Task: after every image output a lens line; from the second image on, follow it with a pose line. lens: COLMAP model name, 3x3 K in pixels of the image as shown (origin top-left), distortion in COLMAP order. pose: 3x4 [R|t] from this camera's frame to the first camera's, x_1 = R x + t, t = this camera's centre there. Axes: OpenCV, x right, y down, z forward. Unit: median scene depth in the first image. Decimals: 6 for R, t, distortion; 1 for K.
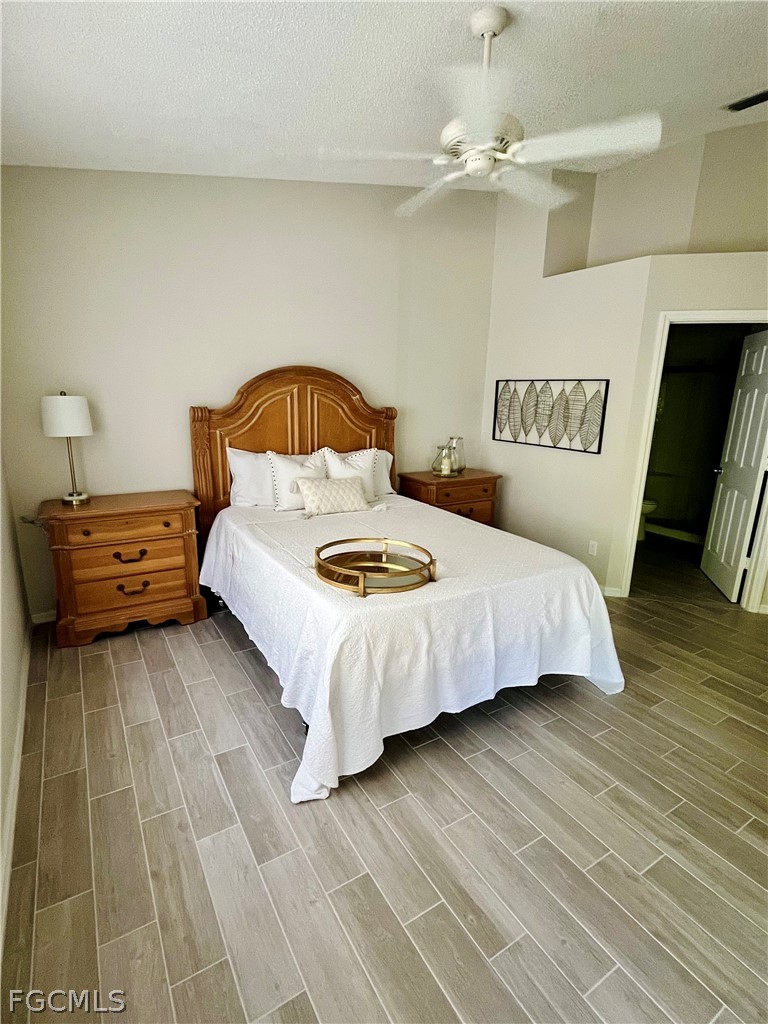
lens RADIAL K [[500.8, 0, 383.1], [0, 500.8, 513.0], [0, 0, 1]] dist [-0.001788, 0.000072]
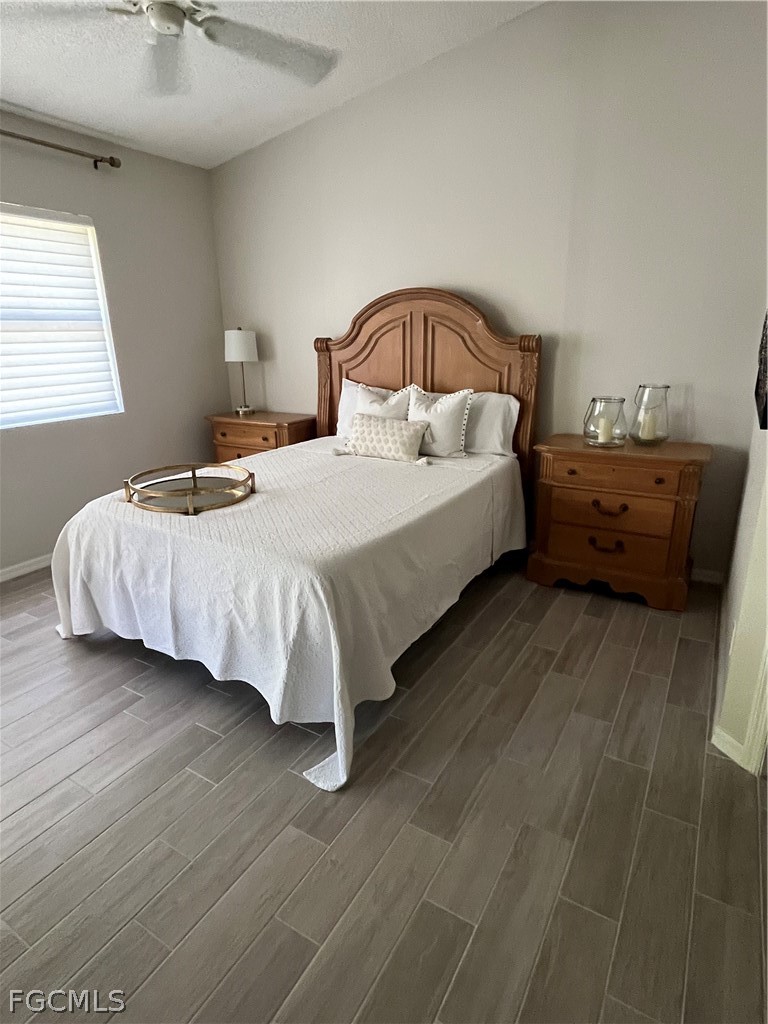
lens RADIAL K [[568.8, 0, 385.1], [0, 568.8, 513.0], [0, 0, 1]] dist [0.008932, 0.000767]
pose [[0.466841, 0.244158, -0.849968, 0.785510], [-0.179399, 0.967294, 0.179327, -0.088100], [0.865953, 0.068766, 0.495375, 0.513578]]
